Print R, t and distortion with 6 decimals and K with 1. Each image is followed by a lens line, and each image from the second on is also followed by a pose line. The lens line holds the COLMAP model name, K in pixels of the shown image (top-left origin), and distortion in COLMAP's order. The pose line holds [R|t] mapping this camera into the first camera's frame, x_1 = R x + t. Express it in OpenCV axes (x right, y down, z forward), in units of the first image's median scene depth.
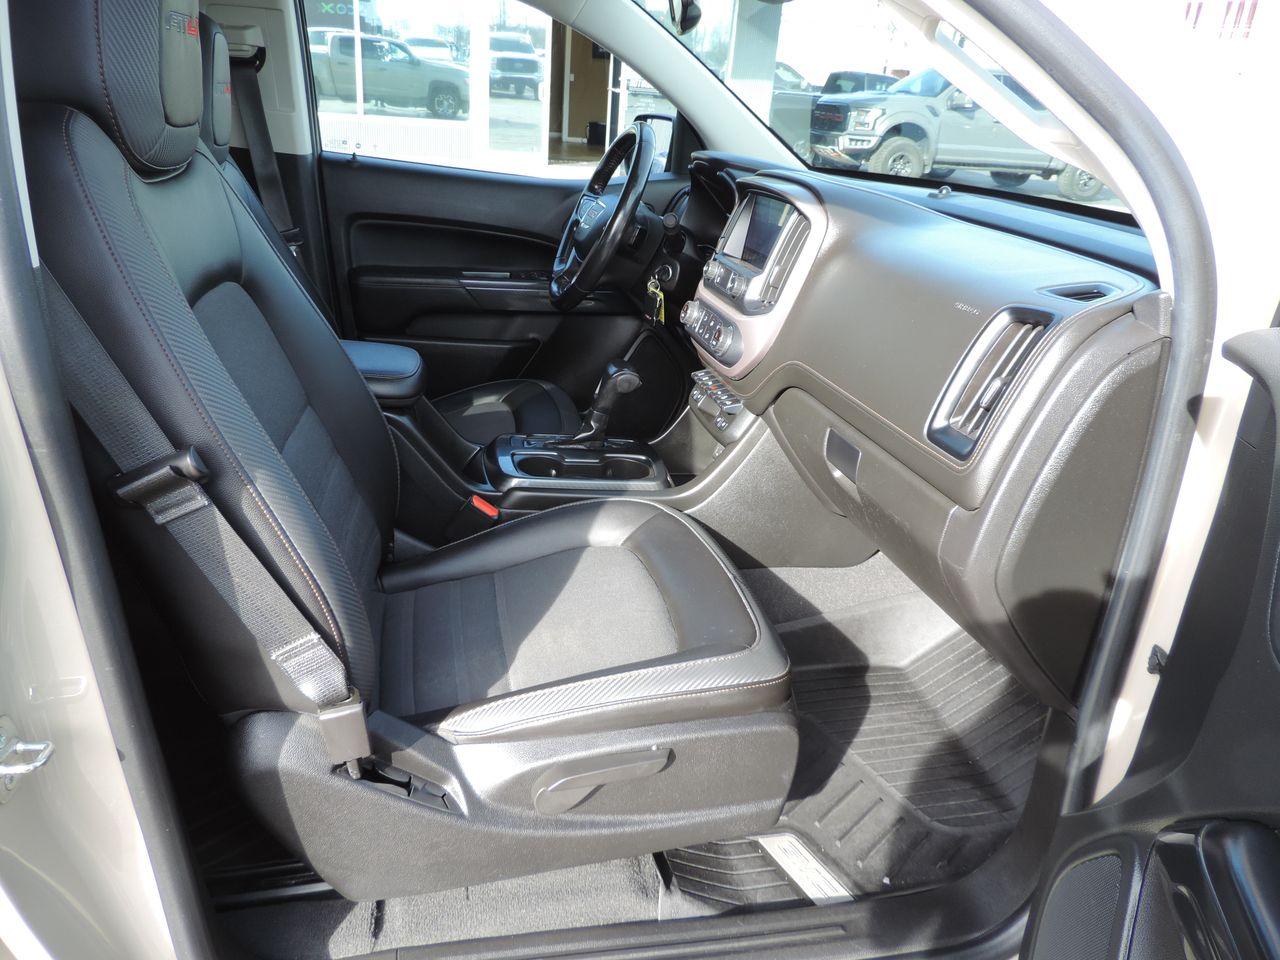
lens RADIAL K [[872.6, 0, 640.0], [0, 872.6, 480.0], [0, 0, 1]] dist [-0.066104, 0.000158]
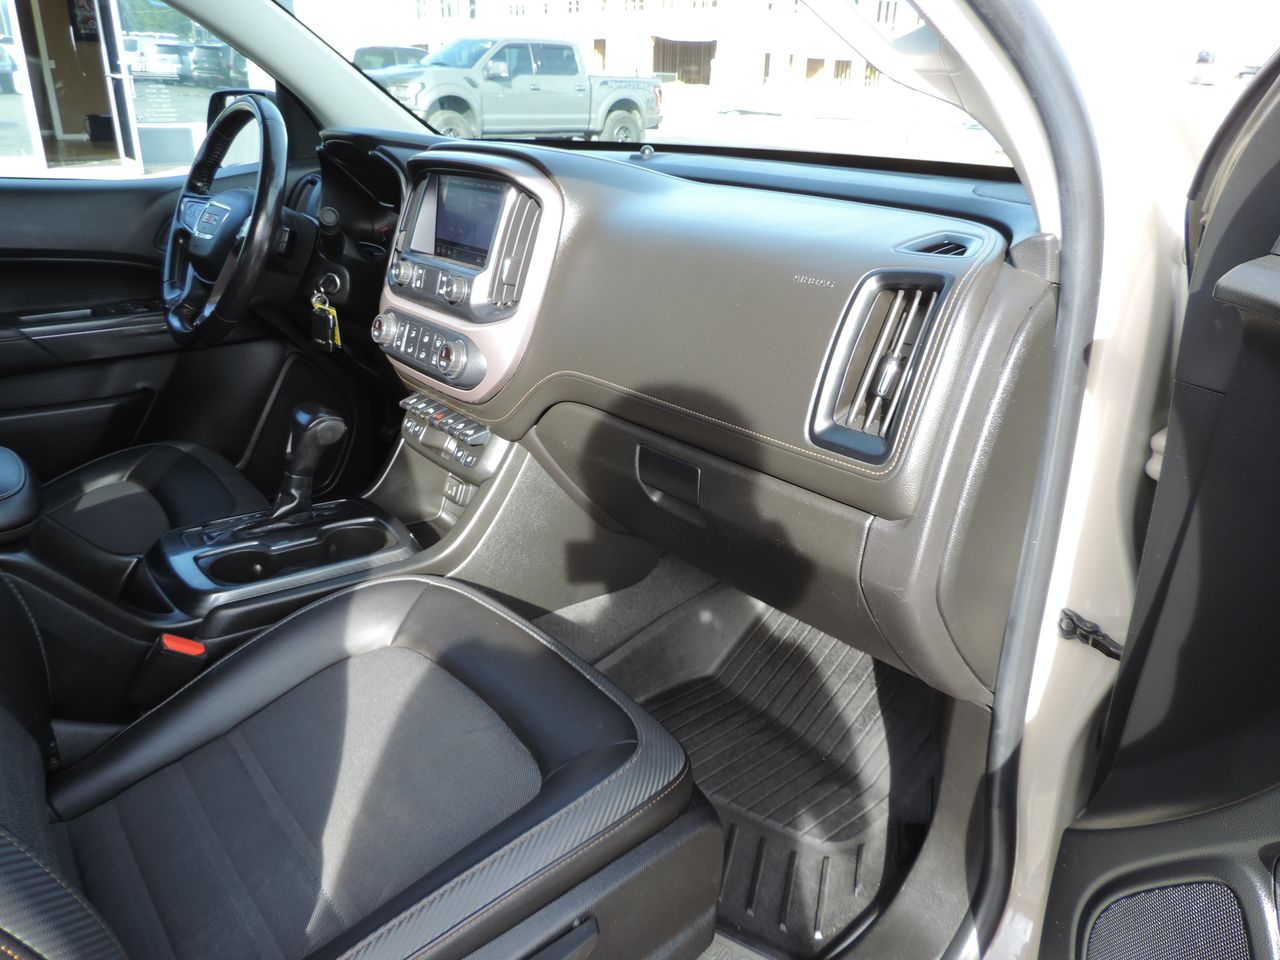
lens RADIAL K [[876.5, 0, 640.0], [0, 876.5, 480.0], [0, 0, 1]] dist [-0.032806, 0.003899]
pose [[0.885462, -0.219401, 0.409658, -0.098270], [0.211380, 0.975213, 0.065405, -0.061590], [-0.413854, 0.028680, 0.909892, 0.180493]]
